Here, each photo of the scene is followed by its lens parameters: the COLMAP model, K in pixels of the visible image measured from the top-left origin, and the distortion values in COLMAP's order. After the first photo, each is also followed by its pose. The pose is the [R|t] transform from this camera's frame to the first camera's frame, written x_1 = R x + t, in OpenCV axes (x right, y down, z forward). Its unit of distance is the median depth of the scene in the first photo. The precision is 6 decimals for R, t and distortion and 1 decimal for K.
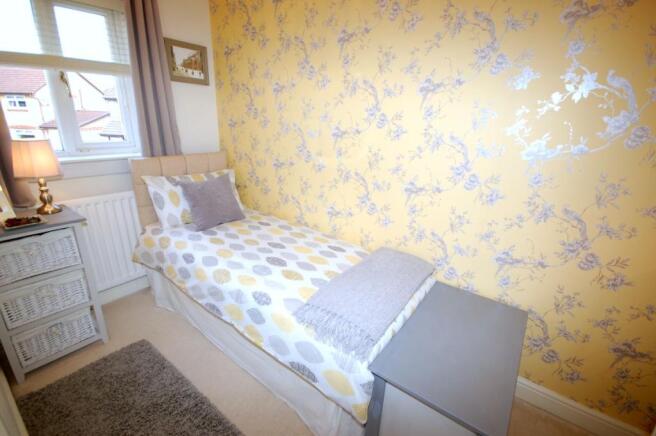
lens RADIAL K [[295.7, 0, 328.0], [0, 295.7, 218.0], [0, 0, 1]] dist [-0.000088, 0.000020]
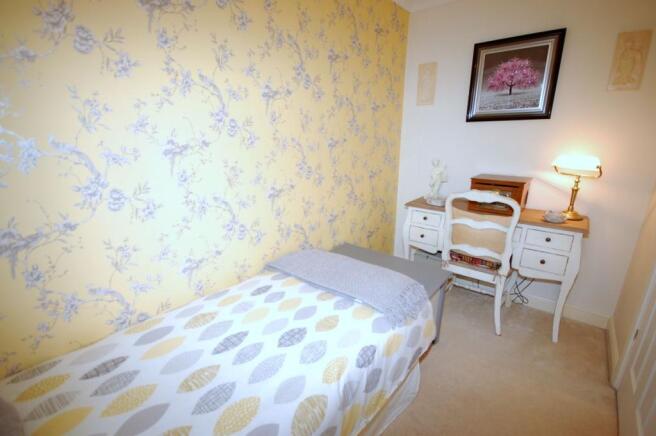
lens RADIAL K [[295.7, 0, 328.0], [0, 295.7, 218.0], [0, 0, 1]] dist [-0.000088, 0.000020]
pose [[0.058792, -0.323738, 0.944318, -0.673348], [0.326940, 0.900029, 0.288200, -0.250161], [-0.943215, 0.291791, 0.158757, 0.683552]]
